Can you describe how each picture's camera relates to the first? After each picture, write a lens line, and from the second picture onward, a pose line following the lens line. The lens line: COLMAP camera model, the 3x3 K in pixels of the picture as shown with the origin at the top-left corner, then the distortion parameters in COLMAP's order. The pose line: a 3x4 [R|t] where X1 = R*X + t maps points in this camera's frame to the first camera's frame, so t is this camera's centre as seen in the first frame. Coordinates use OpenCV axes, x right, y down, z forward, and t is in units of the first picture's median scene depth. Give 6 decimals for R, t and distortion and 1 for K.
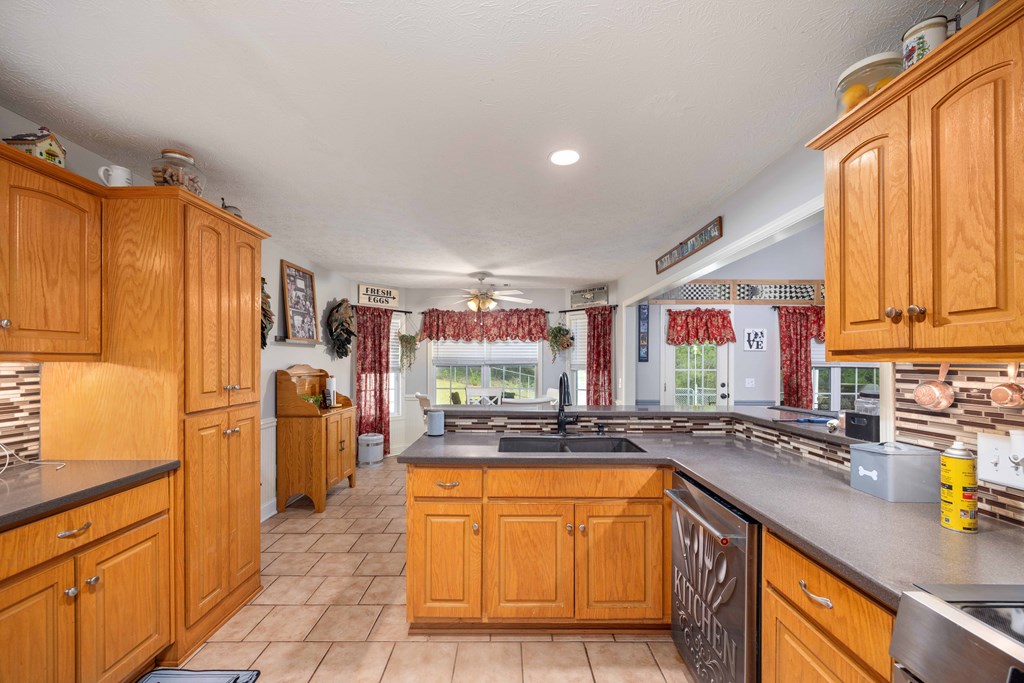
lens RADIAL K [[421.5, 0, 500.1], [0, 421.5, 343.2], [0, 0, 1]] dist [-0.000668, -0.000095]
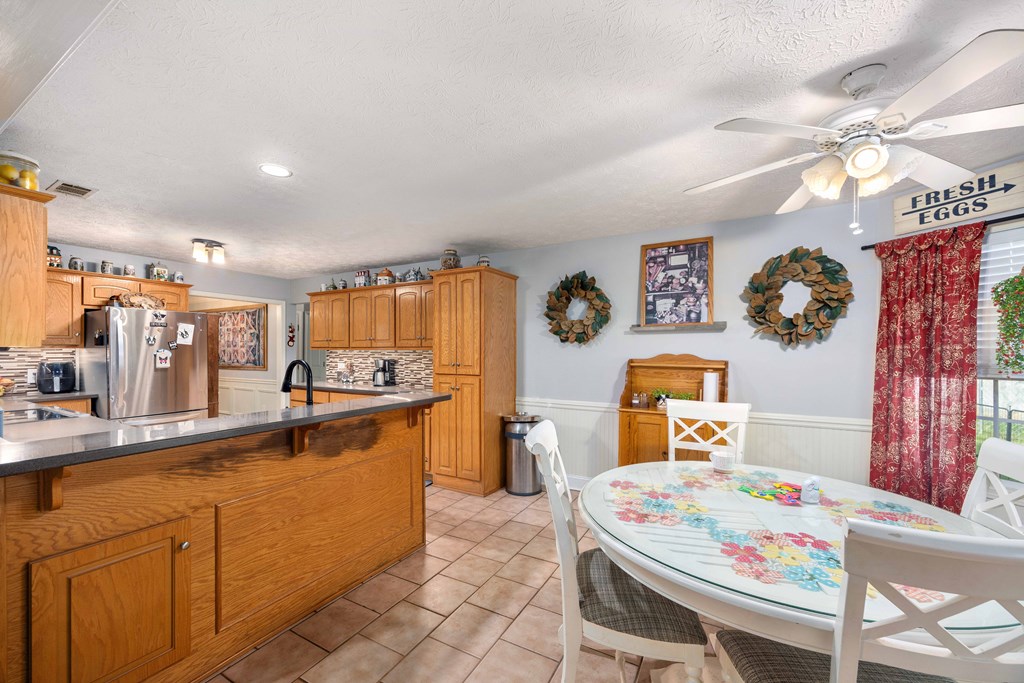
lens RADIAL K [[396.7, 0, 512.0], [0, 396.7, 341.5], [0, 0, 1]] dist [0.000495, -0.000159]
pose [[-0.467021, -0.026560, -0.883847, 0.659300], [0.037157, 0.998076, -0.049627, 0.087004], [0.883465, -0.056018, -0.465136, 1.723632]]
